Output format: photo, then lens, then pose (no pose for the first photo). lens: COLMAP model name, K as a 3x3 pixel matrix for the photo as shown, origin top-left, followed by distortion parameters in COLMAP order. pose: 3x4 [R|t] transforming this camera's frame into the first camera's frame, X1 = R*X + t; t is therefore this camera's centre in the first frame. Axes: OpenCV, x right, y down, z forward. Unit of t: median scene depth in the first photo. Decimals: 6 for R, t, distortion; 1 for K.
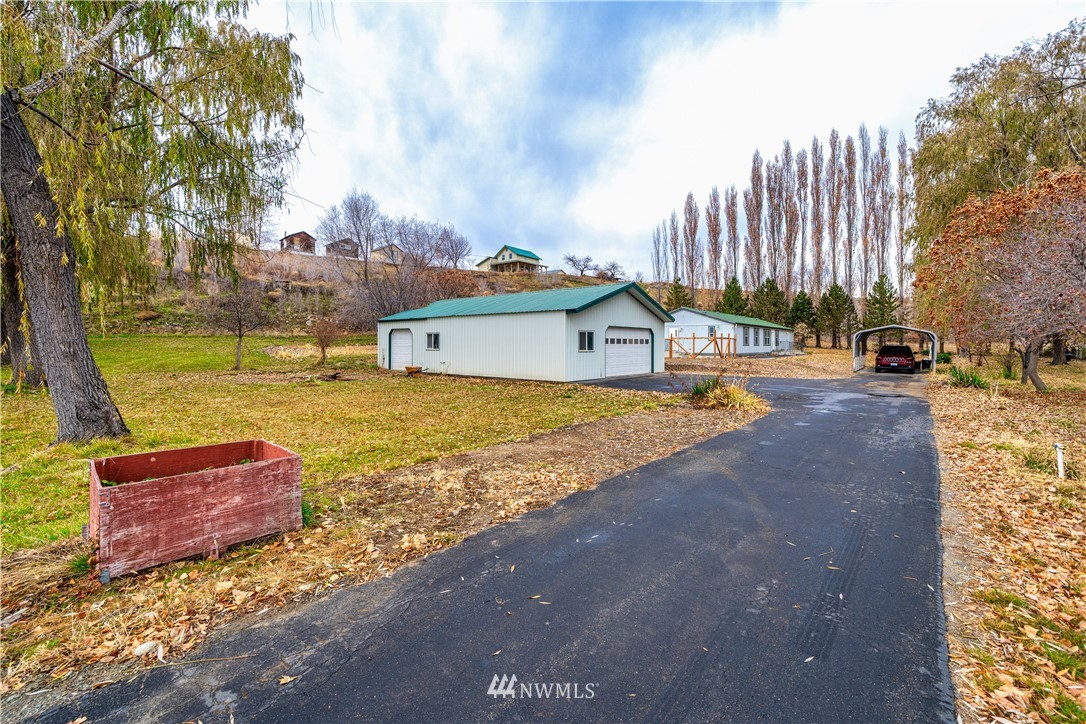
lens RADIAL K [[446.8, 0, 569.9], [0, 446.8, 346.8], [0, 0, 1]] dist [-0.001828, 0.000234]
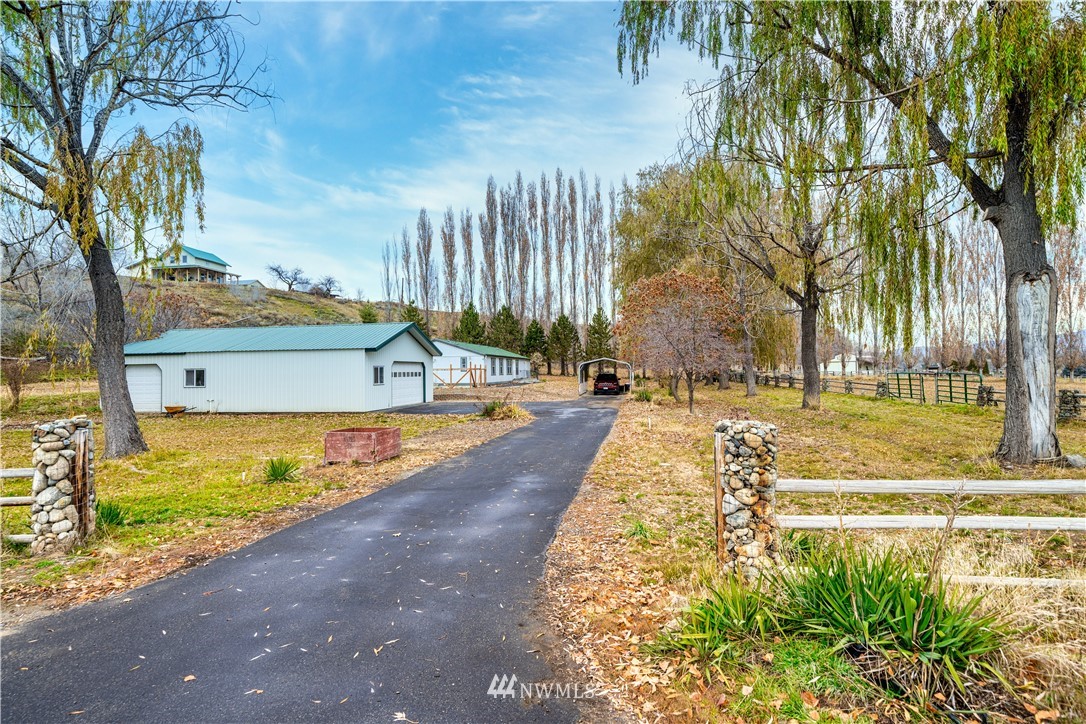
lens RADIAL K [[586.0, 0, 537.6], [0, 586.0, 362.5], [0, 0, 1]] dist [0.003111, 0.000116]
pose [[0.879028, -0.008589, 0.476692, -0.115628], [0.019198, 0.999664, -0.017388, -0.004289], [-0.476383, 0.024436, 0.878898, -0.180743]]
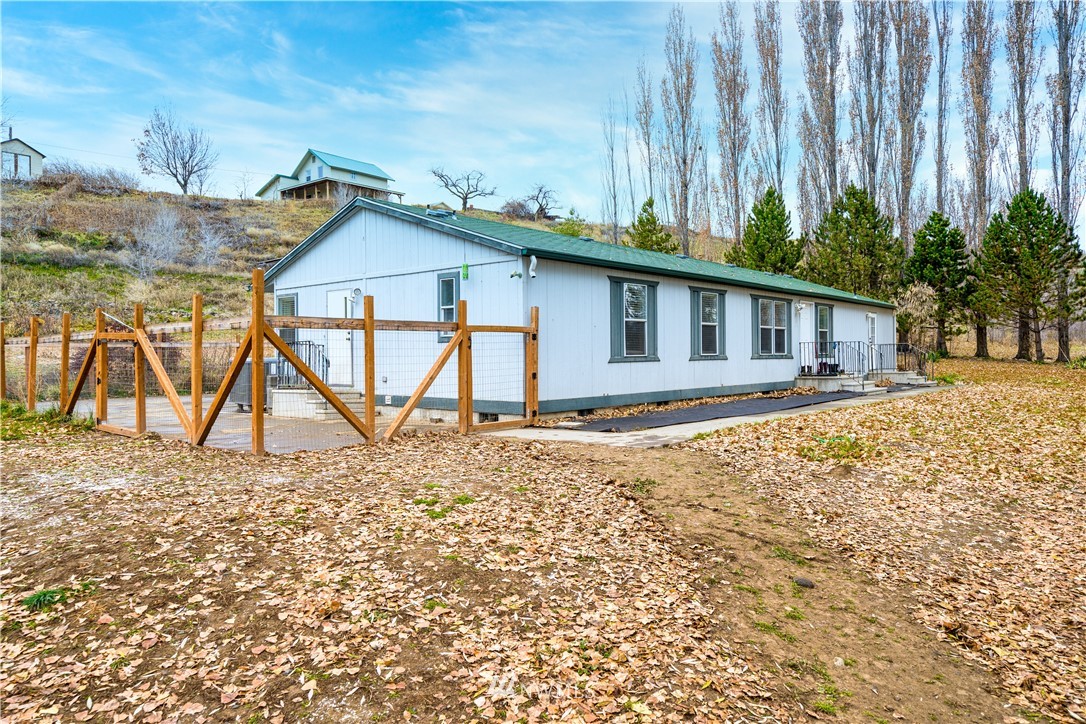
lens RADIAL K [[678.0, 0, 546.8], [0, 678.0, 360.0], [0, 0, 1]] dist [-0.005532, -0.003458]
pose [[0.997467, -0.006173, -0.070866, 0.223085], [0.006667, 0.999955, 0.006739, -0.003495], [0.070821, -0.007194, 0.997463, 0.390112]]
